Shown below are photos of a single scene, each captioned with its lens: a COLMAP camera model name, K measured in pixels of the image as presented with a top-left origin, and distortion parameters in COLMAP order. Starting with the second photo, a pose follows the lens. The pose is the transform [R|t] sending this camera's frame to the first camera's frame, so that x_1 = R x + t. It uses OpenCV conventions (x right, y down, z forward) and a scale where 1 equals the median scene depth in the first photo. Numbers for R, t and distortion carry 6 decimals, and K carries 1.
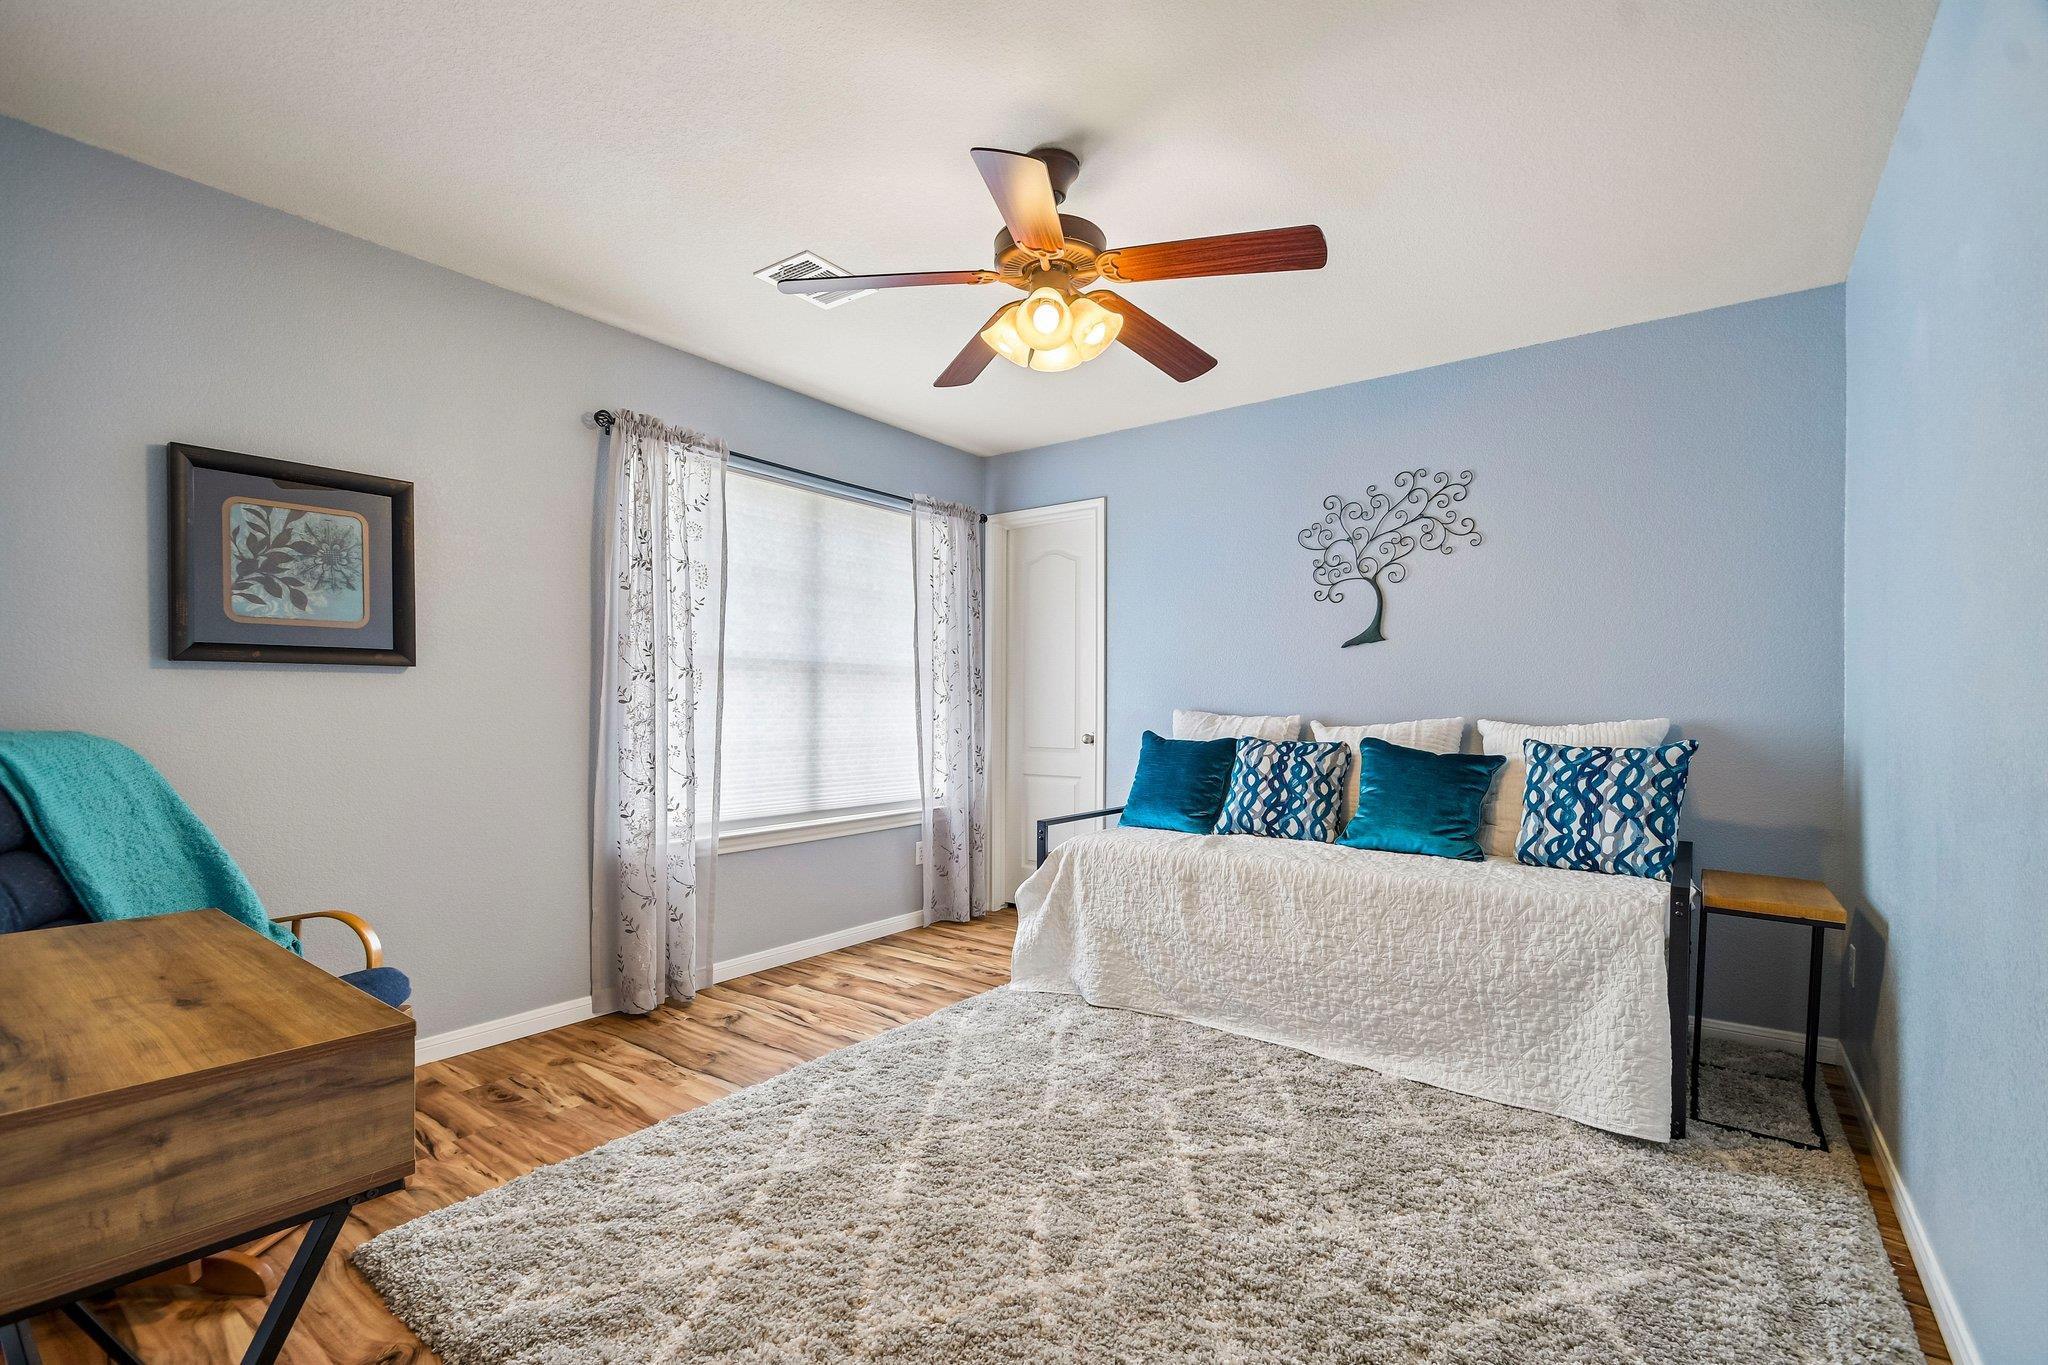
lens RADIAL K [[901.7, 0, 1017.7], [0, 901.7, 716.5], [0, 0, 1]] dist [0.011661, -0.013248]
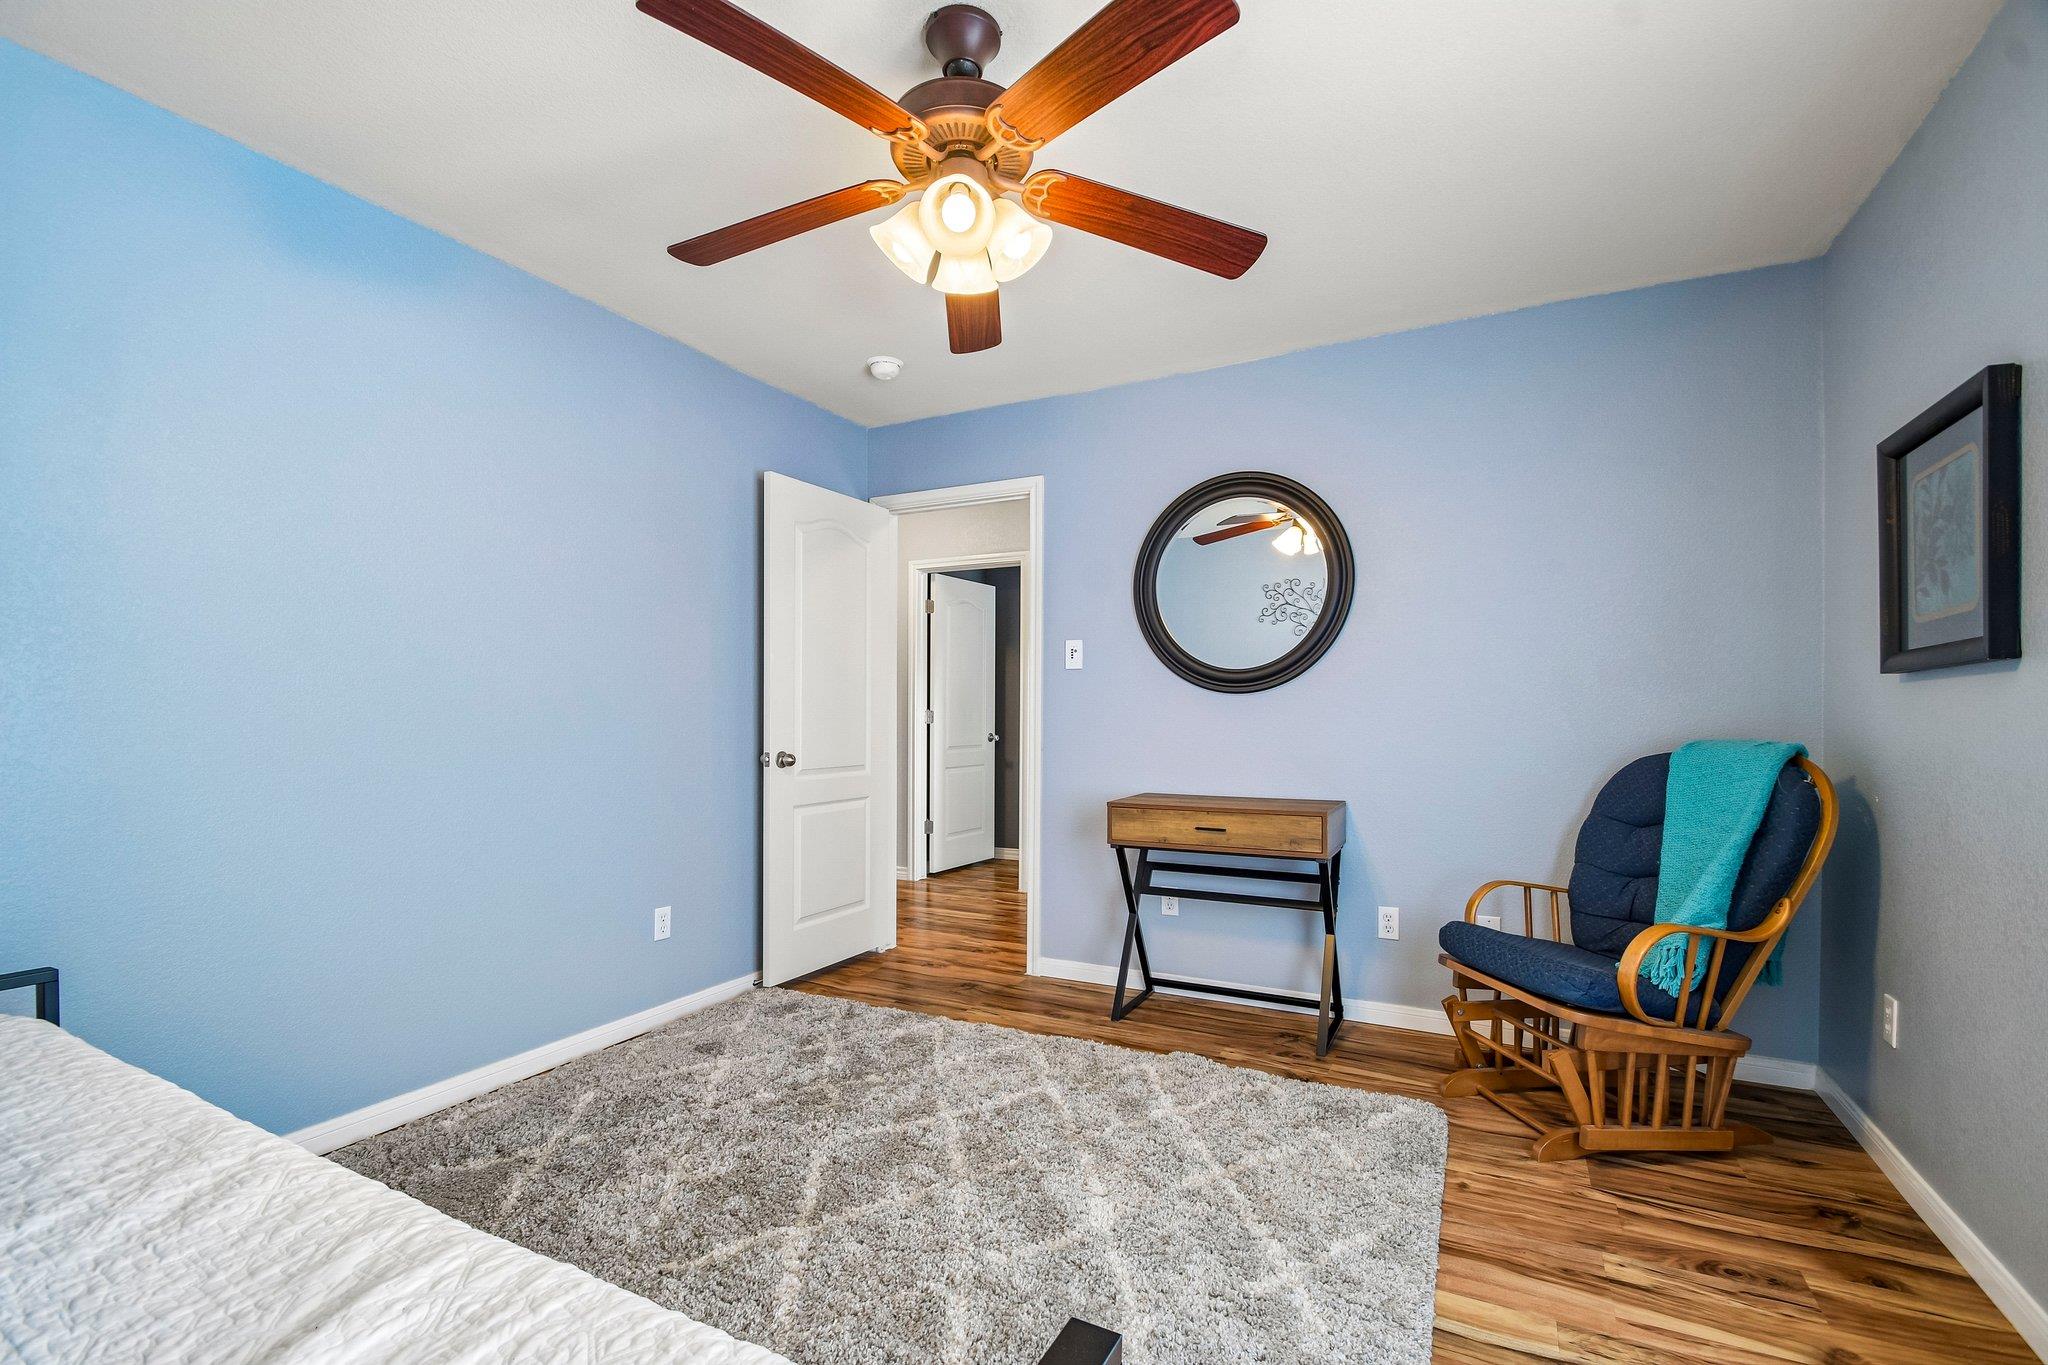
lens RADIAL K [[901.7, 0, 1017.7], [0, 901.7, 716.5], [0, 0, 1]] dist [0.011661, -0.013248]
pose [[-0.987824, -0.001990, -0.155561, 0.098907], [-0.004028, 0.999910, 0.012789, -0.024492], [0.155522, 0.013260, -0.987743, 1.661626]]
